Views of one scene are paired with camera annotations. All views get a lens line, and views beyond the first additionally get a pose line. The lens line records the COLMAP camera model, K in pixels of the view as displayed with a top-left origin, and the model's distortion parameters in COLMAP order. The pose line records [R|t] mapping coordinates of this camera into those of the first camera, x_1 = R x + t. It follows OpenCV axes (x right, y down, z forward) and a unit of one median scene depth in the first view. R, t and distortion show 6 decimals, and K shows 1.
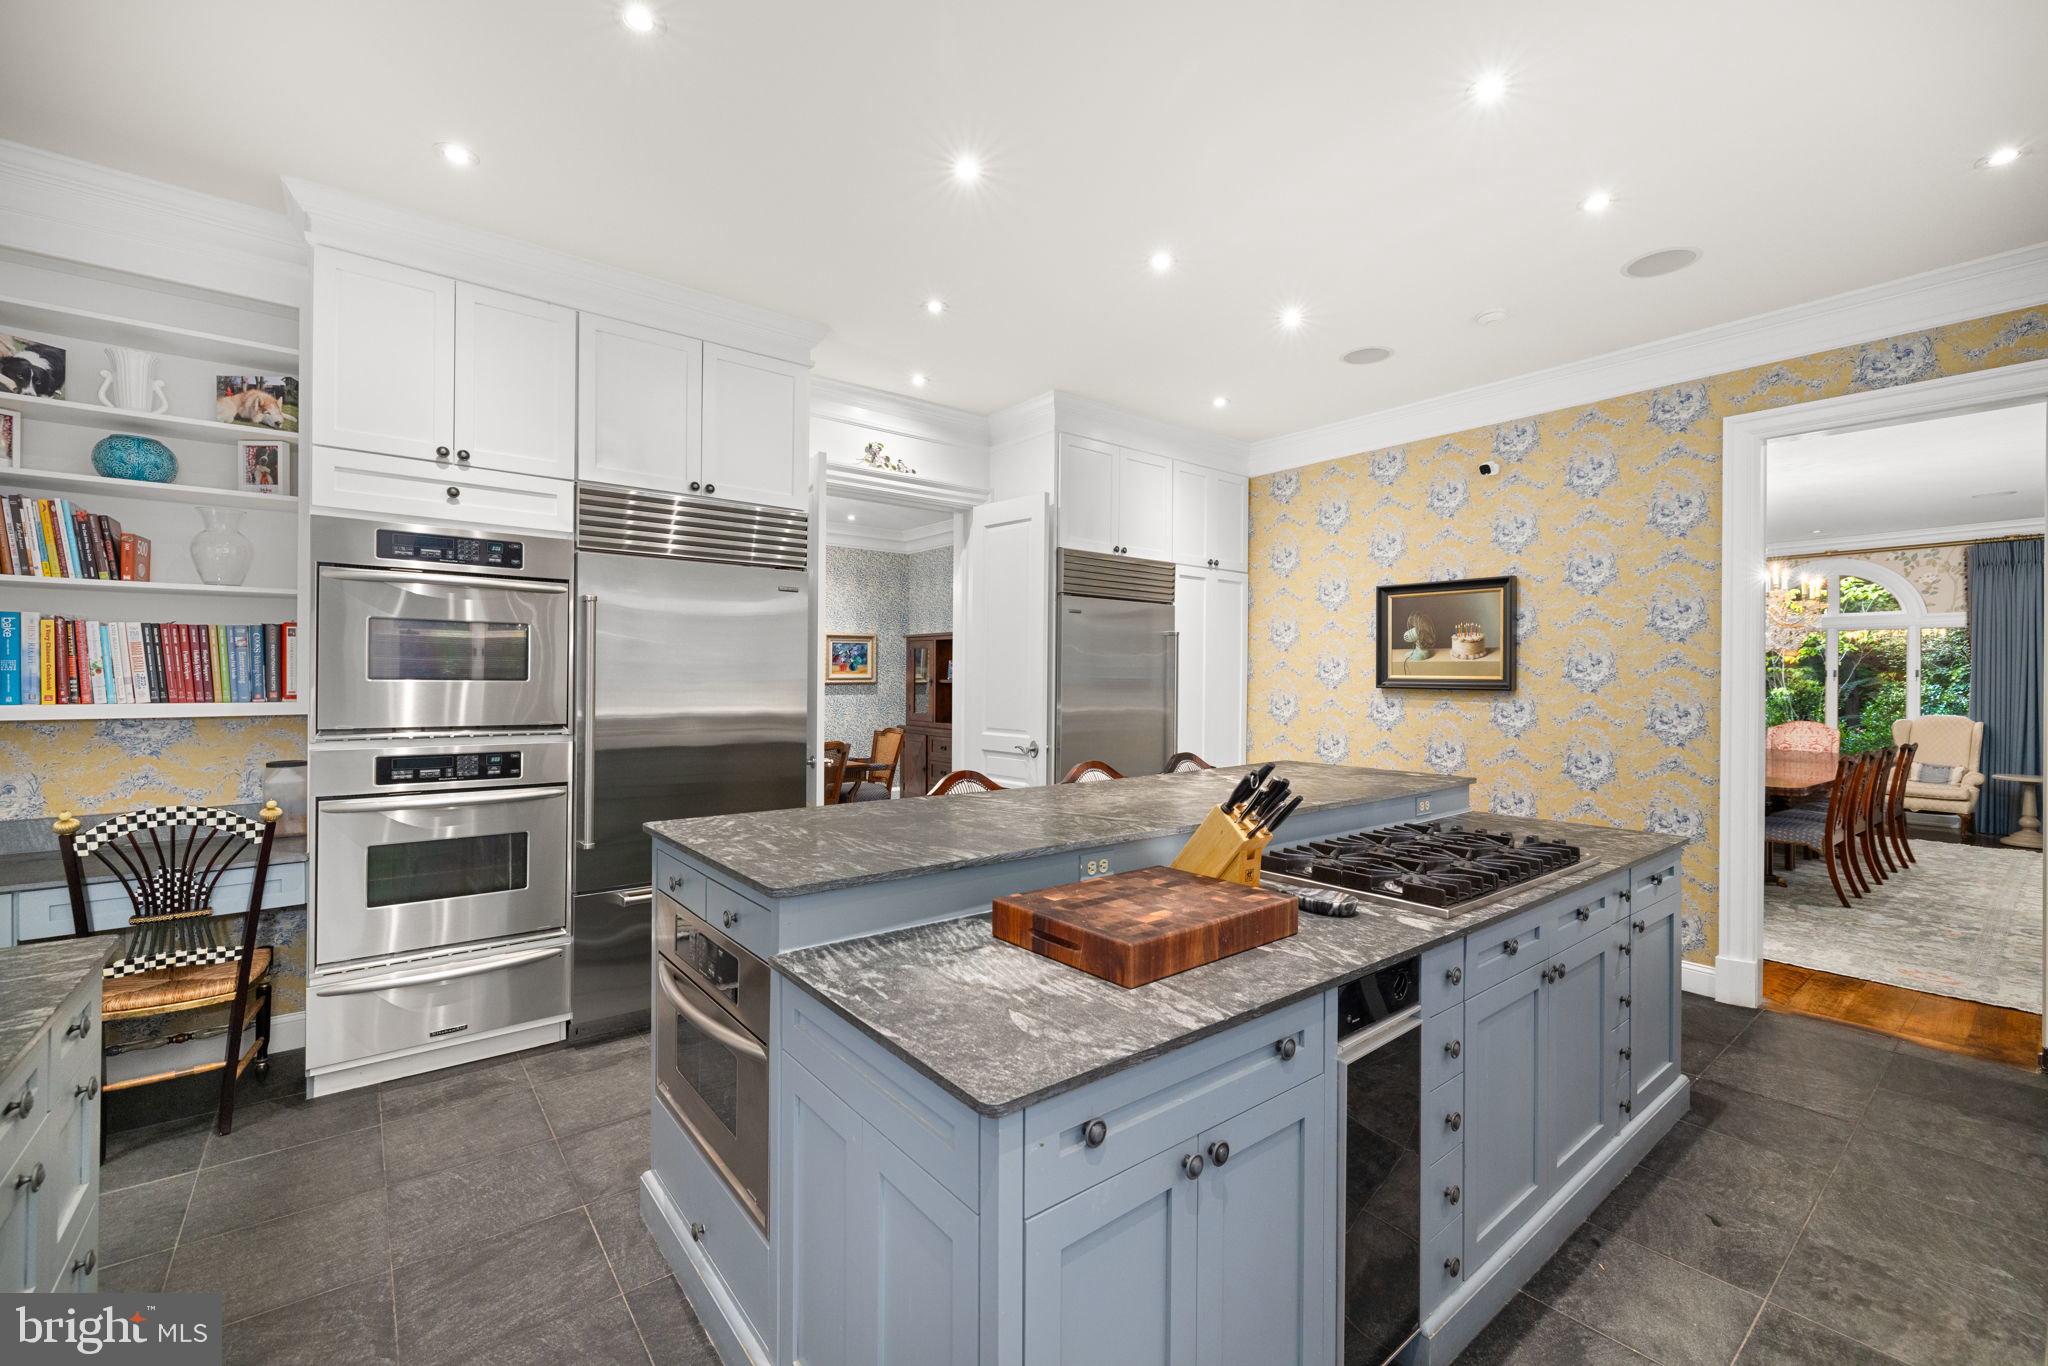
lens RADIAL K [[856.7, 0, 1027.9], [0, 856.7, 678.0], [0, 0, 1]] dist [0.000217, 0.000371]
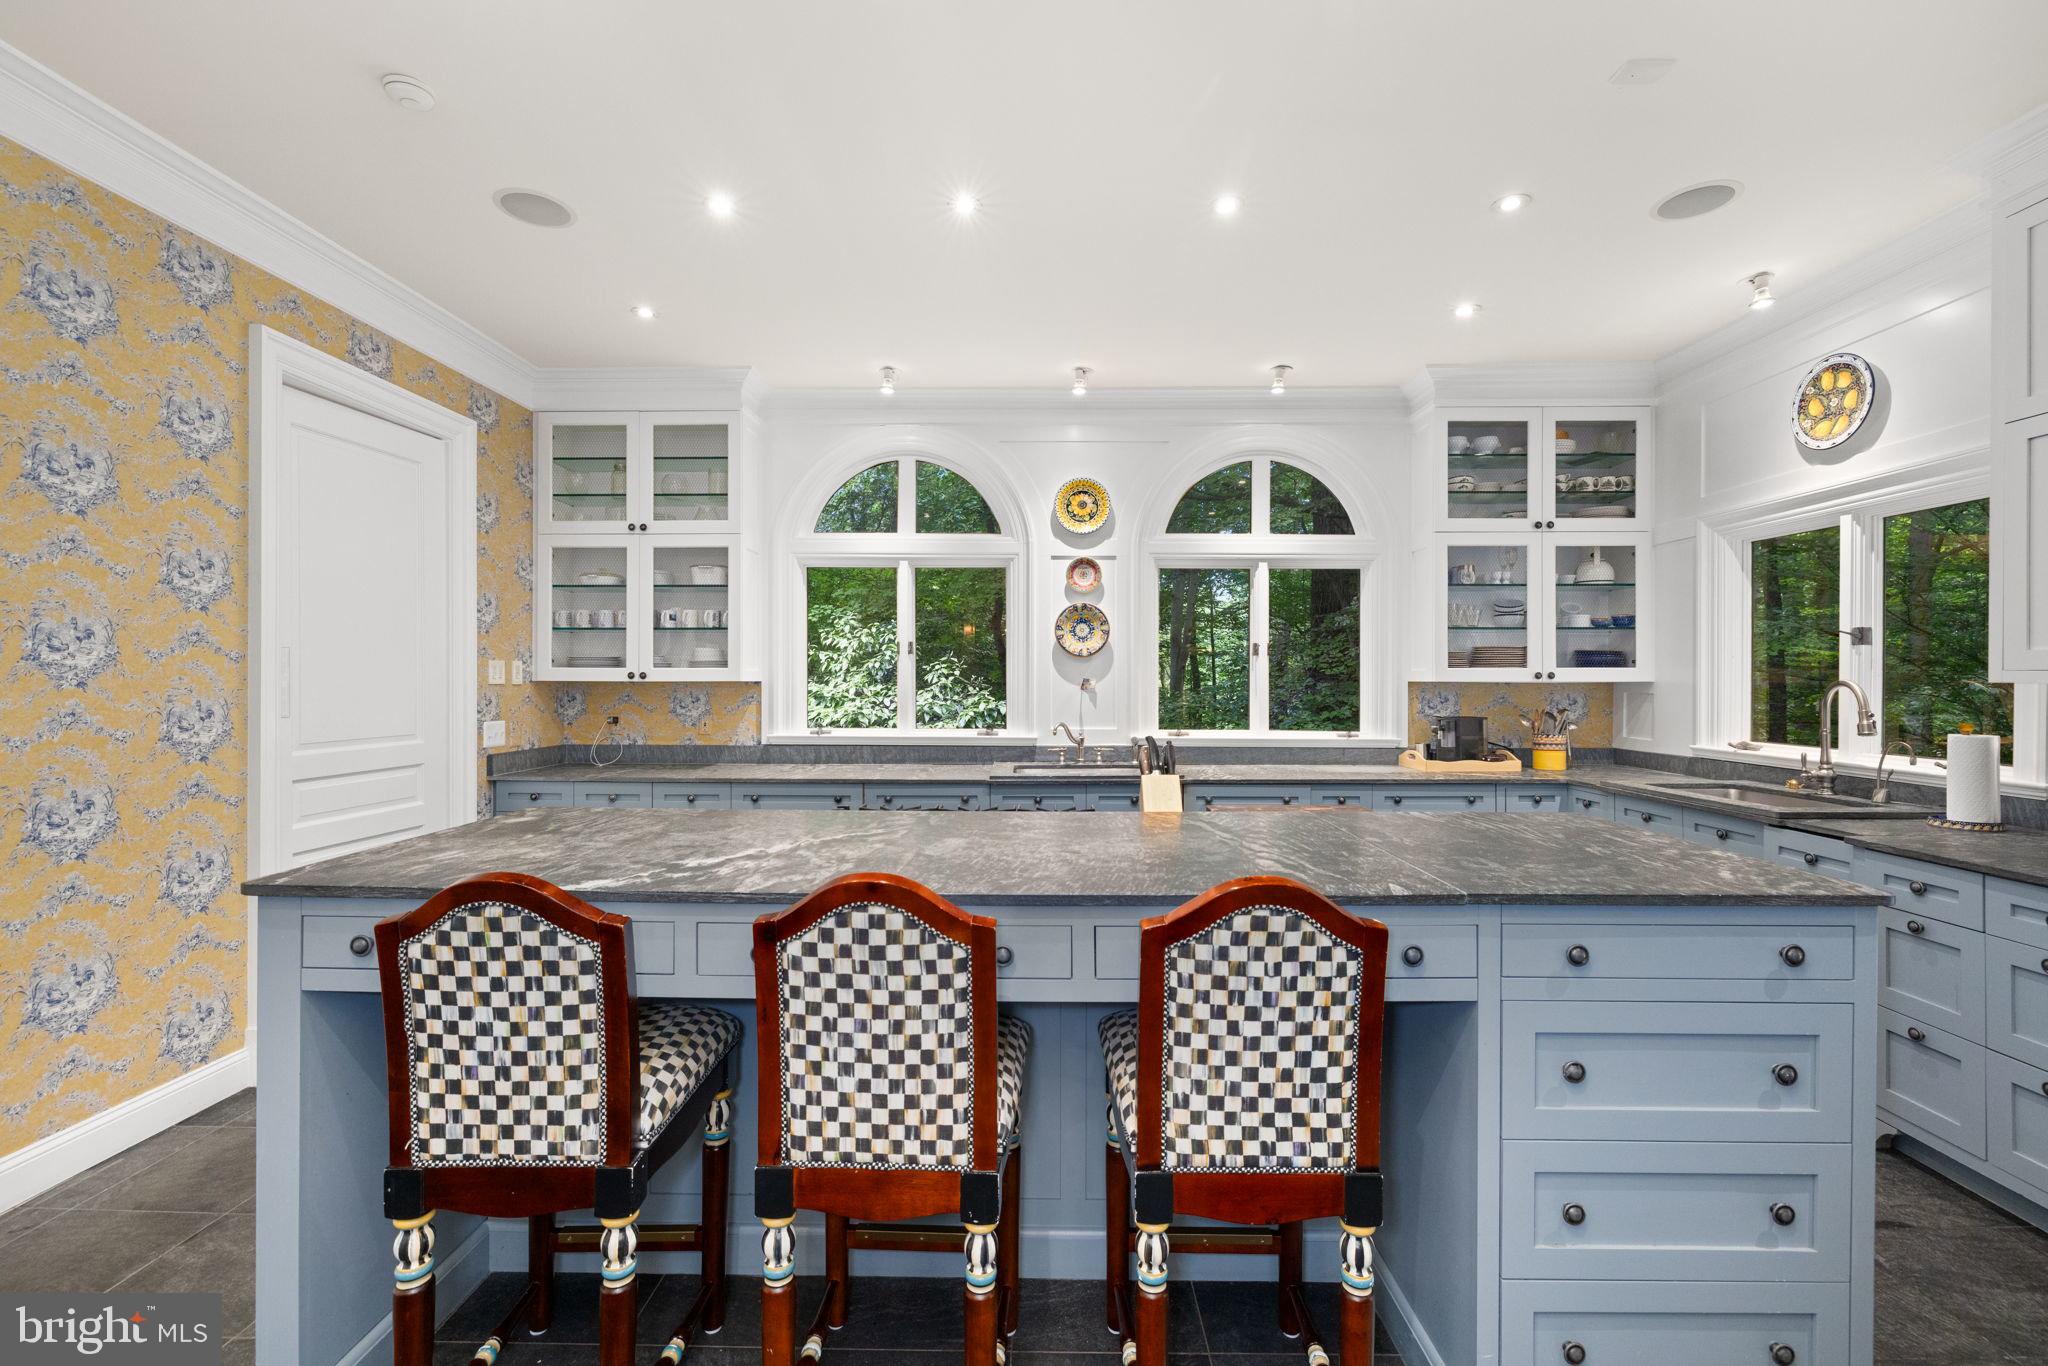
lens RADIAL K [[856.7, 0, 1027.9], [0, 856.7, 678.0], [0, 0, 1]] dist [0.000217, 0.000371]
pose [[-0.767019, -0.007763, 0.641578, -0.200316], [-0.005625, 0.999970, 0.005375, 0.004379], [-0.641600, 0.000514, -0.767039, 1.088702]]
